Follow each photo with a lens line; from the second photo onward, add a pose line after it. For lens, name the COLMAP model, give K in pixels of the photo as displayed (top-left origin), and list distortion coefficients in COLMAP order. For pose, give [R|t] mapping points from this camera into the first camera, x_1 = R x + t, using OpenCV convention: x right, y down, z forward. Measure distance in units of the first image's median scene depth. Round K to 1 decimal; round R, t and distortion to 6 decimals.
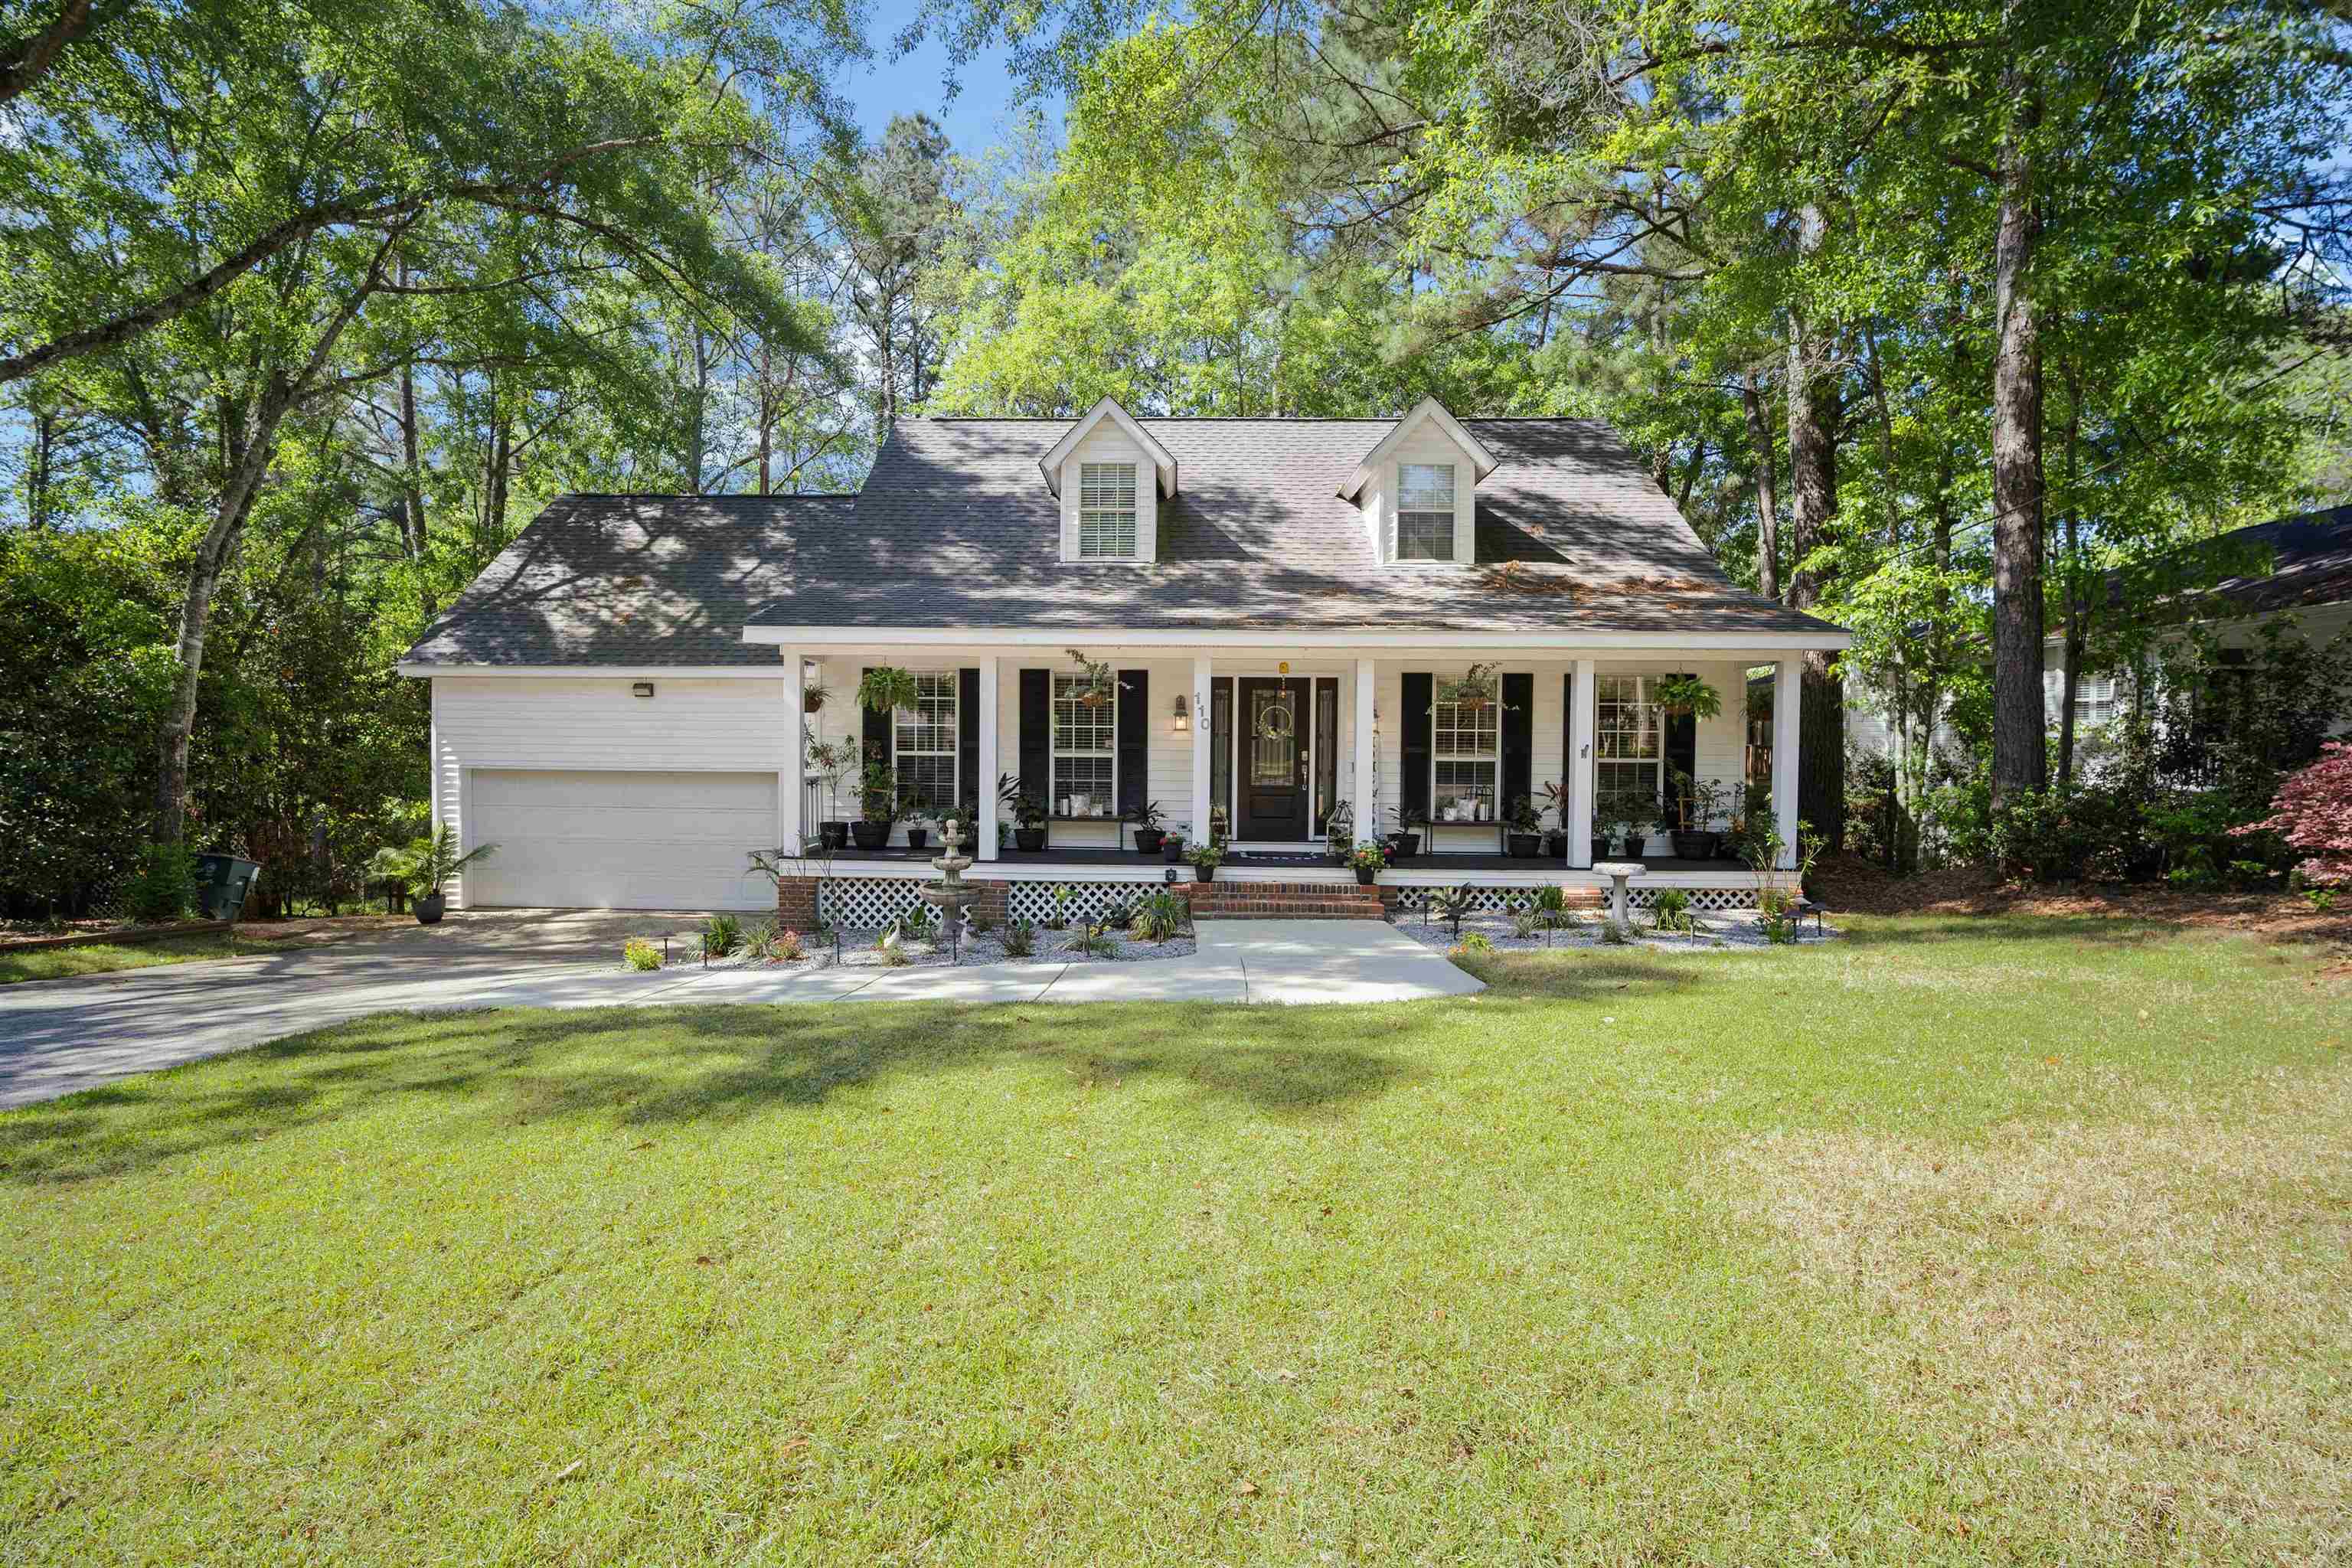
lens RADIAL K [[1050.7, 0, 1190.4], [0, 1050.7, 755.5], [0, 0, 1]] dist [-0.004539, -0.000403]
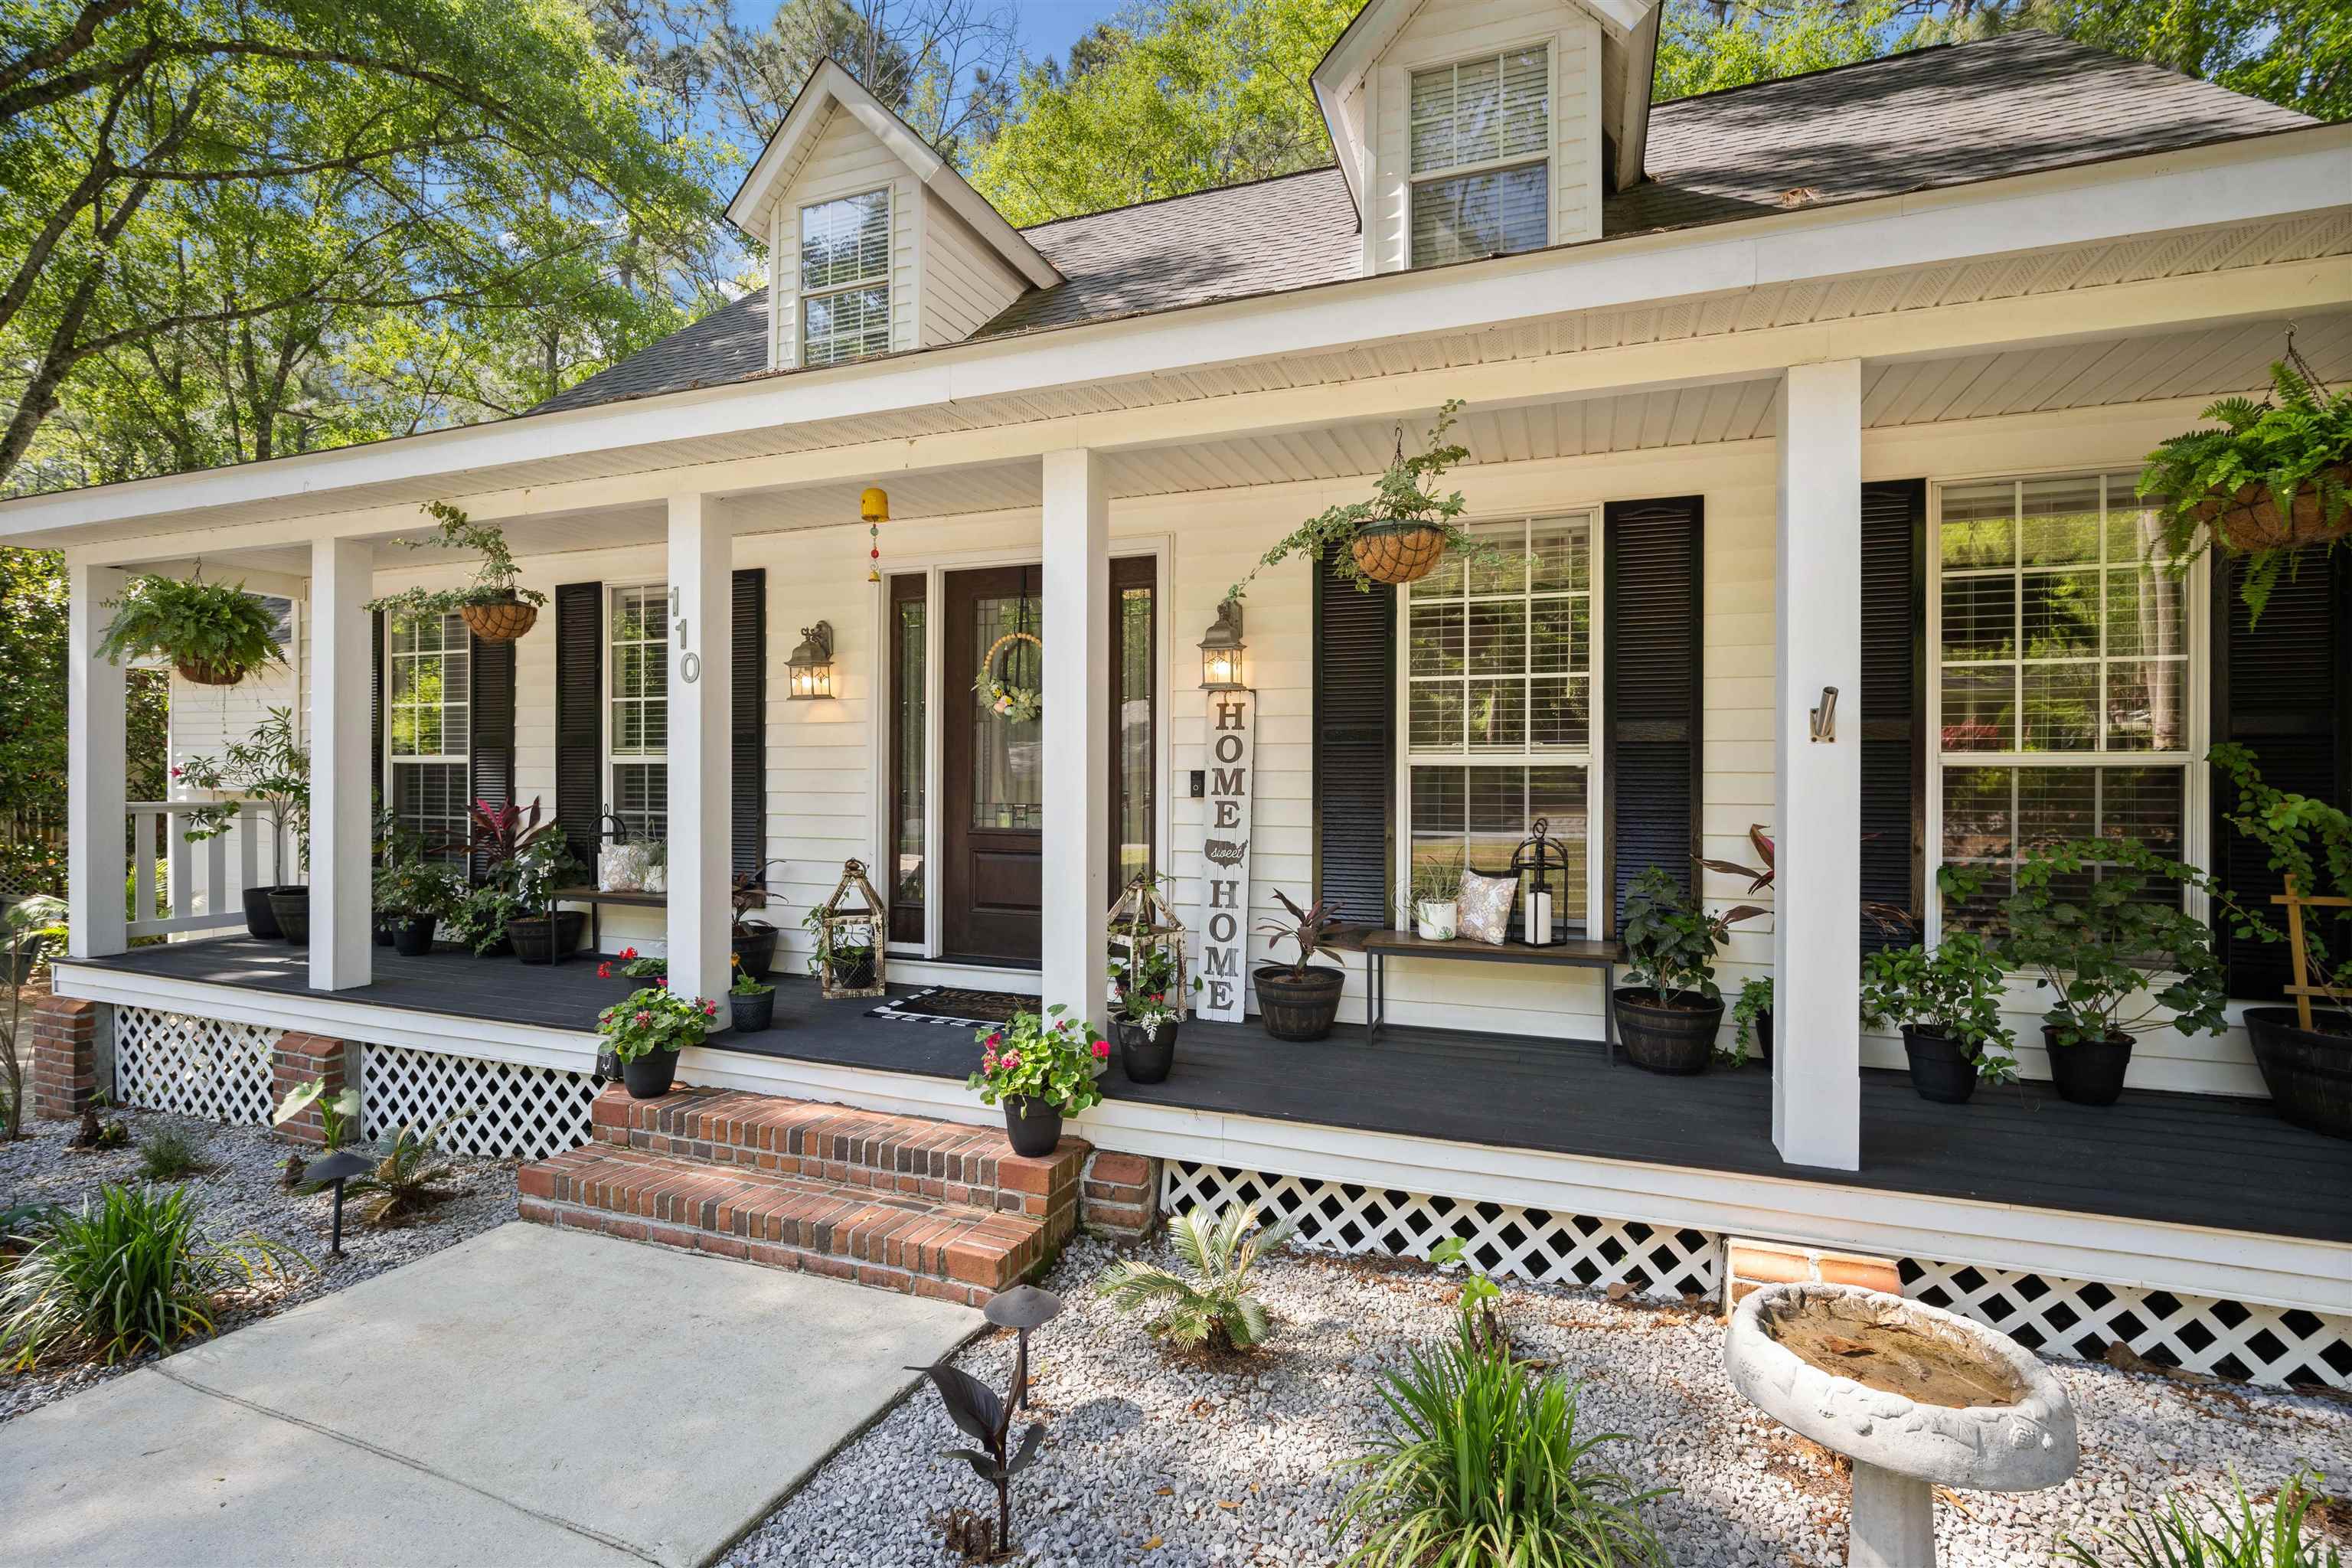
lens RADIAL K [[1050.7, 0, 1190.4], [0, 1050.7, 755.5], [0, 0, 1]] dist [-0.004539, -0.000403]
pose [[0.942376, -0.008596, -0.334447, 0.284523], [0.005243, 0.999927, -0.010928, 0.004976], [0.334516, 0.008545, 0.942351, 0.639730]]
